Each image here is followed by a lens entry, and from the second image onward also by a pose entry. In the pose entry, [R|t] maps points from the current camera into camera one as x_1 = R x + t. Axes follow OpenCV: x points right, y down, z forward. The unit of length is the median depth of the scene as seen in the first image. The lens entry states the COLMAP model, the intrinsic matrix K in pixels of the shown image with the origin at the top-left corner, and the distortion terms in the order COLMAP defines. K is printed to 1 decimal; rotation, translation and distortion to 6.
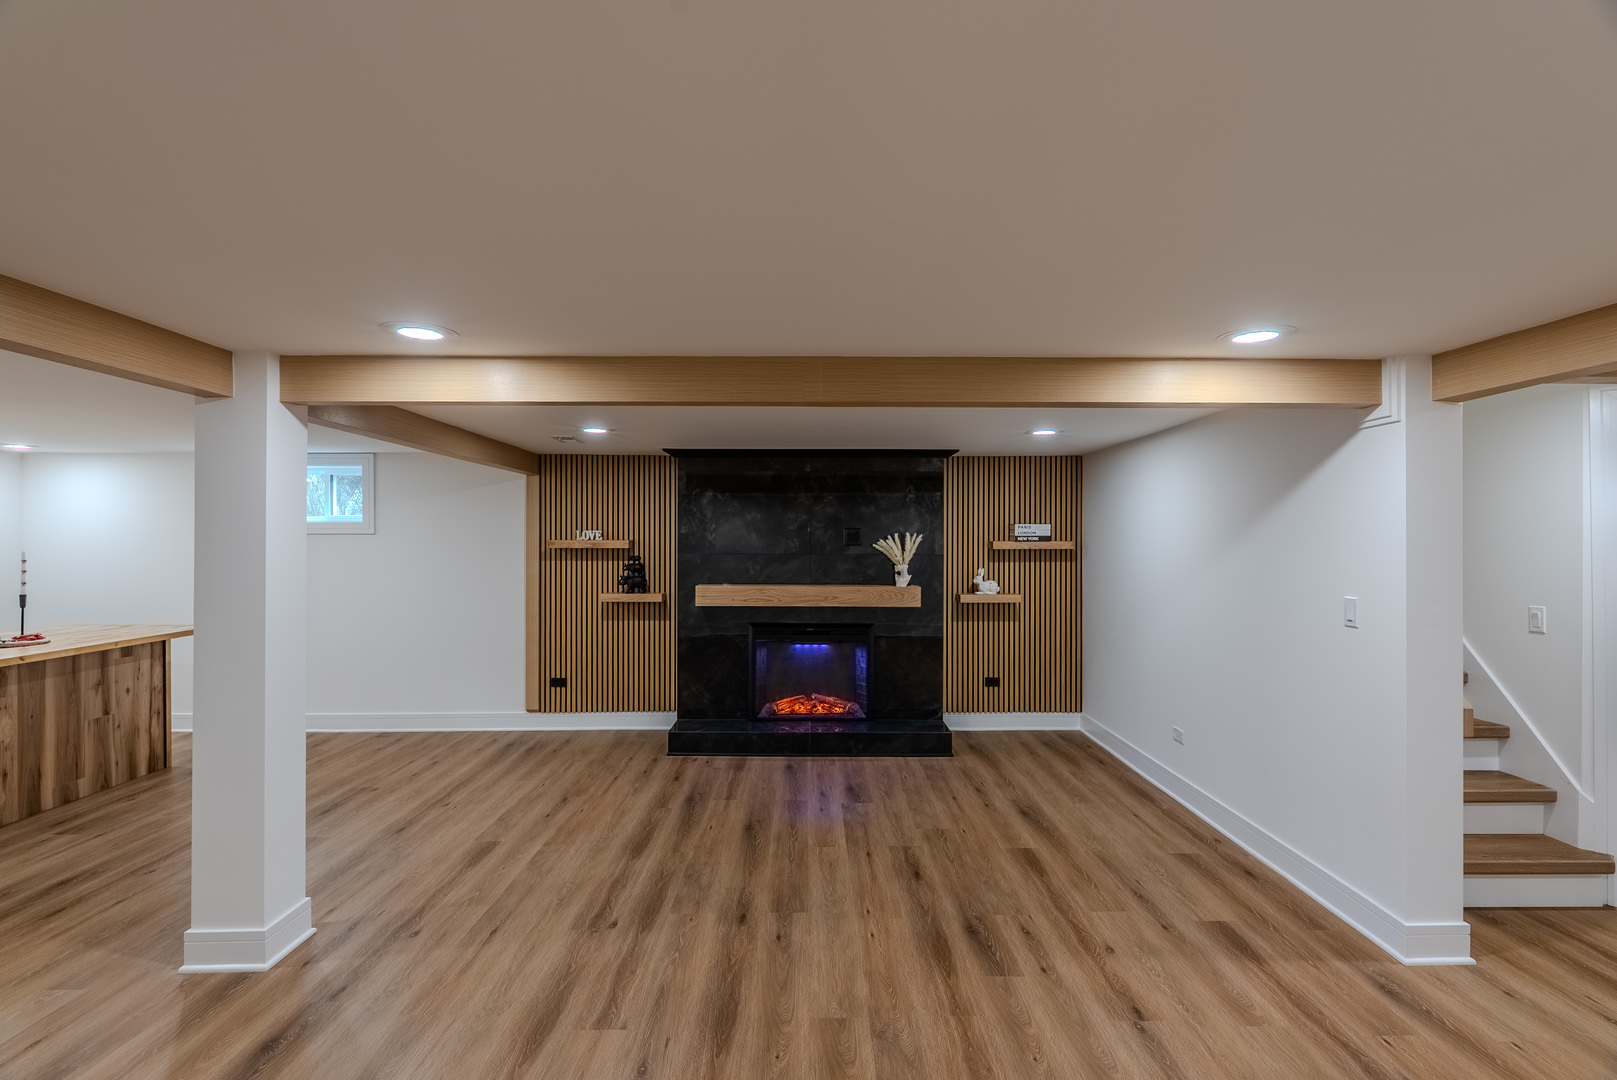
lens RADIAL K [[716.8, 0, 810.4], [0, 716.8, 533.6], [0, 0, 1]] dist [-0.007328, 0.001700]
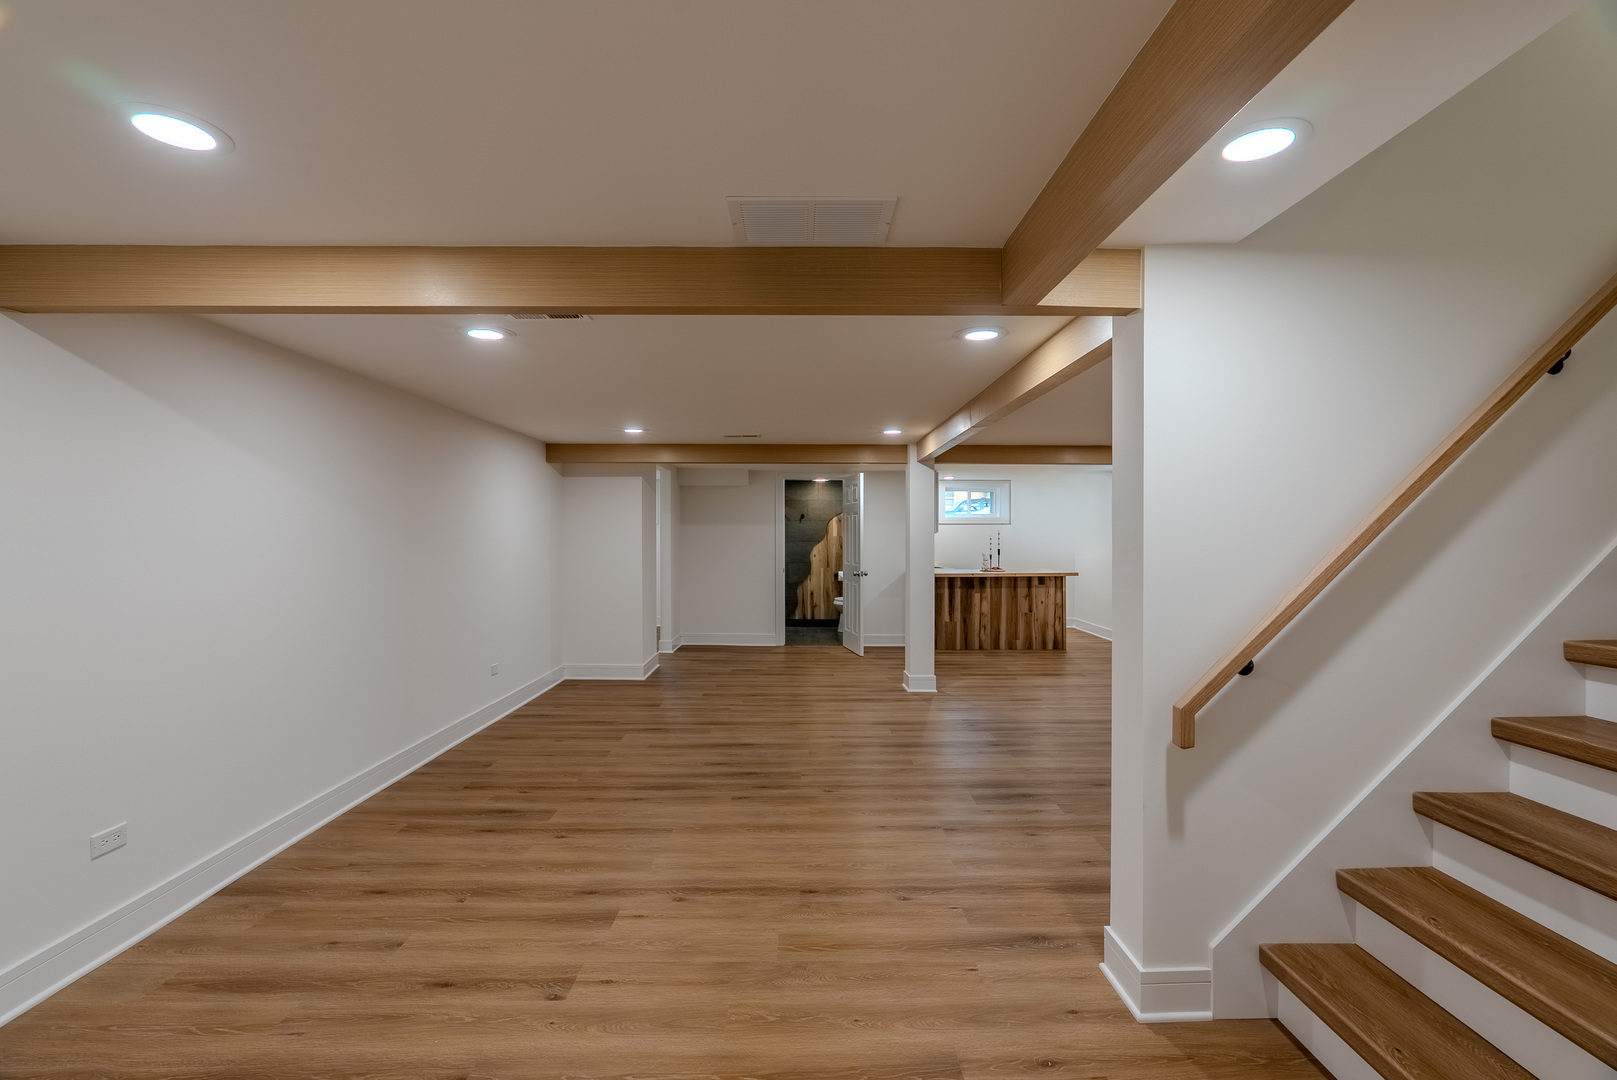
lens RADIAL K [[716.8, 0, 806.0], [0, 716.8, 539.9], [0, 0, 1]] dist [-0.007328, 0.001700]
pose [[0.004016, 0.004774, -0.999981, 0.961272], [0.006965, 0.999964, 0.004802, 0.038800], [0.999968, -0.006984, 0.003983, 0.356107]]
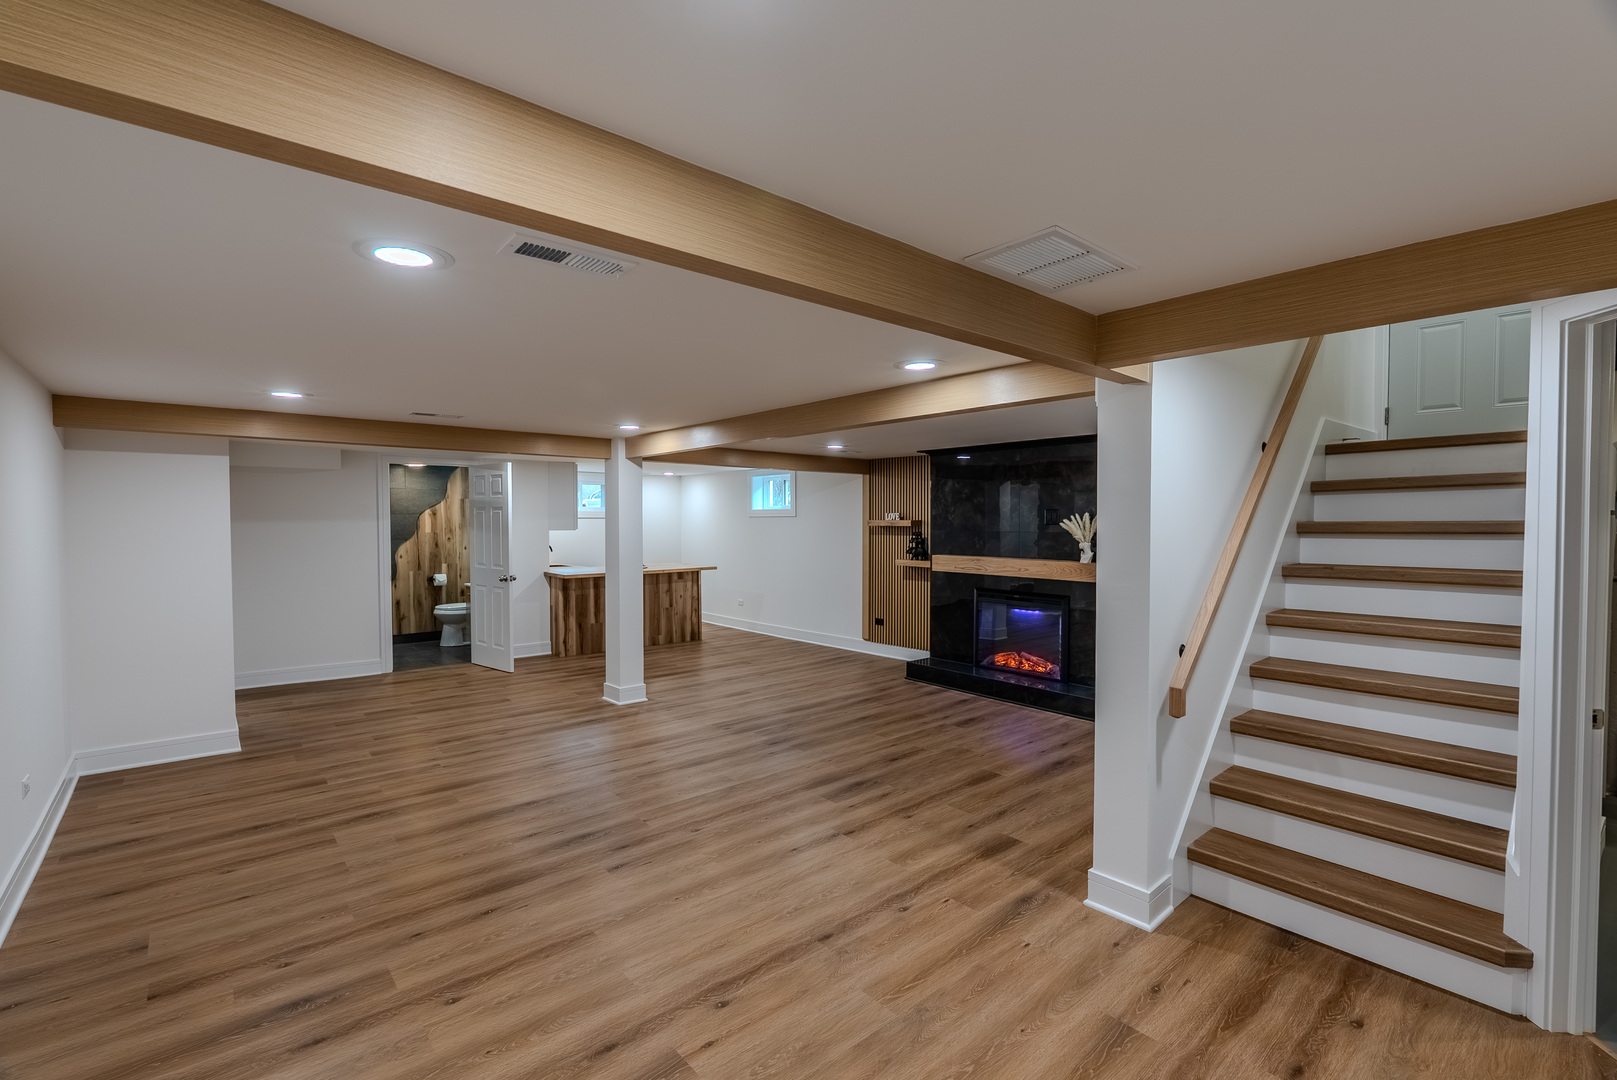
lens RADIAL K [[716.8, 0, 810.3], [0, 716.8, 538.4], [0, 0, 1]] dist [-0.007328, 0.001700]
pose [[0.649760, 0.018312, -0.759919, 0.777075], [0.005473, 0.999571, 0.028766, 0.004674], [0.760119, -0.022850, 0.649382, -0.013105]]
